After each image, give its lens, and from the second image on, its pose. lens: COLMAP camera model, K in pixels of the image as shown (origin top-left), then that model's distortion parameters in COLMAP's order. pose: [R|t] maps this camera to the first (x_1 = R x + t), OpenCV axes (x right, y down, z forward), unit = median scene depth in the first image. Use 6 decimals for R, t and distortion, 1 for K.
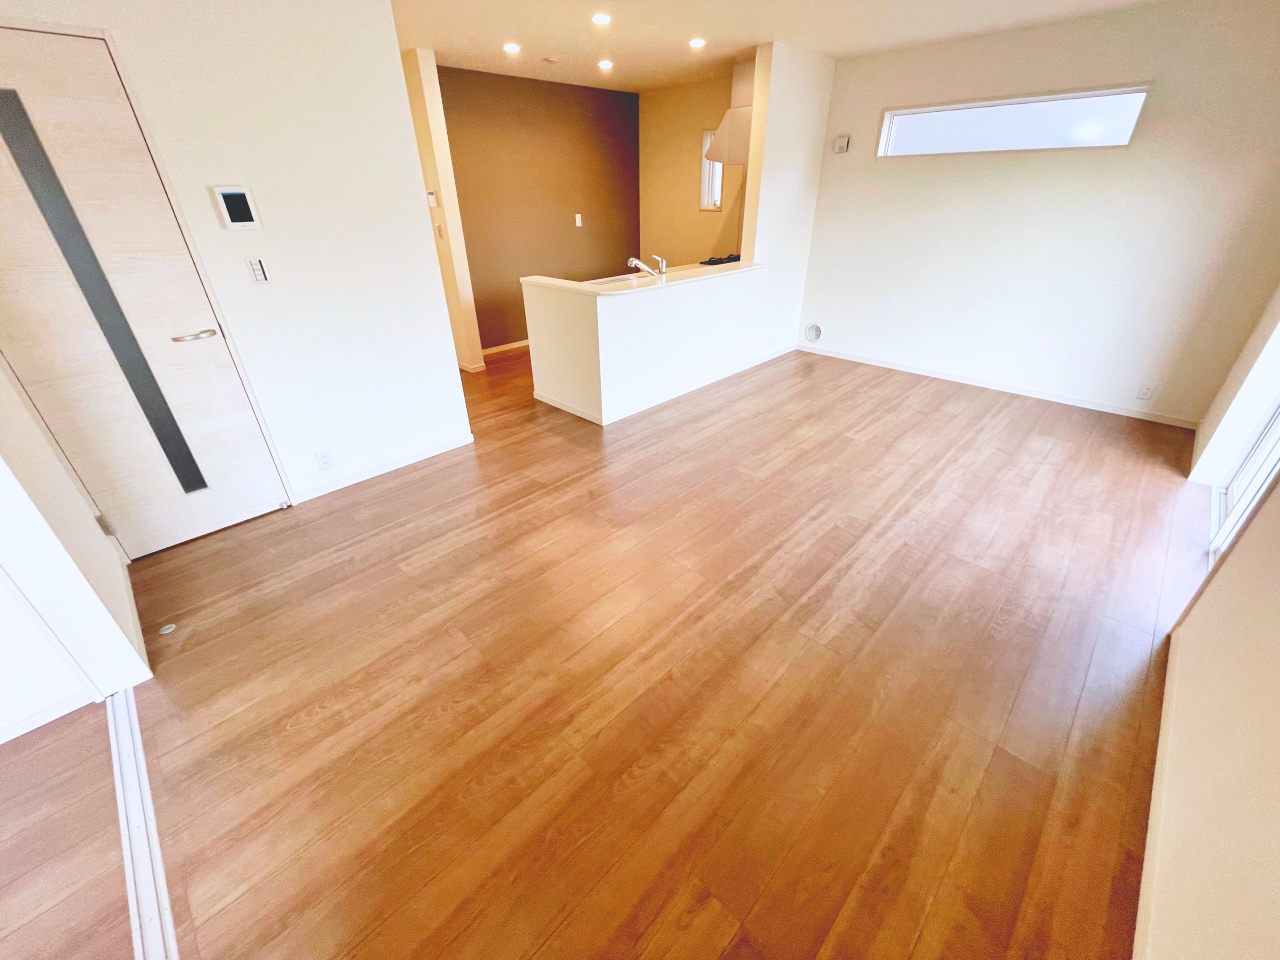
lens RADIAL K [[517.1, 0, 637.9], [0, 517.1, 480.8], [0, 0, 1]] dist [-0.009230, 0.001978]
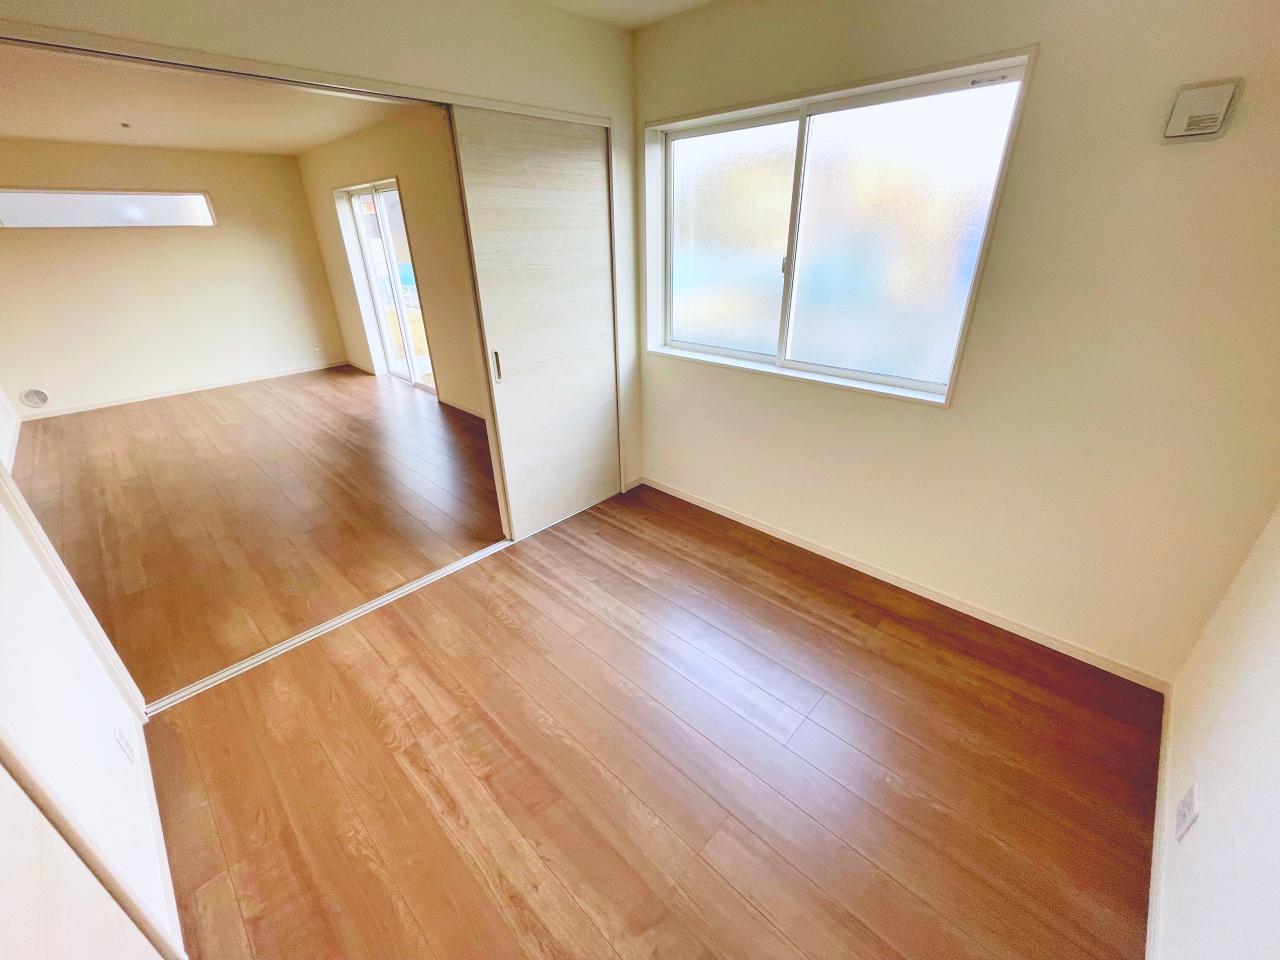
lens RADIAL K [[517.1, 0, 629.0], [0, 517.1, 480.0], [0, 0, 1]] dist [-0.009230, 0.001978]
pose [[0.002211, -0.414583, 0.910009, -1.203394], [0.511274, 0.782548, 0.355272, 0.124631], [-0.859415, 0.464478, 0.213695, -0.187741]]
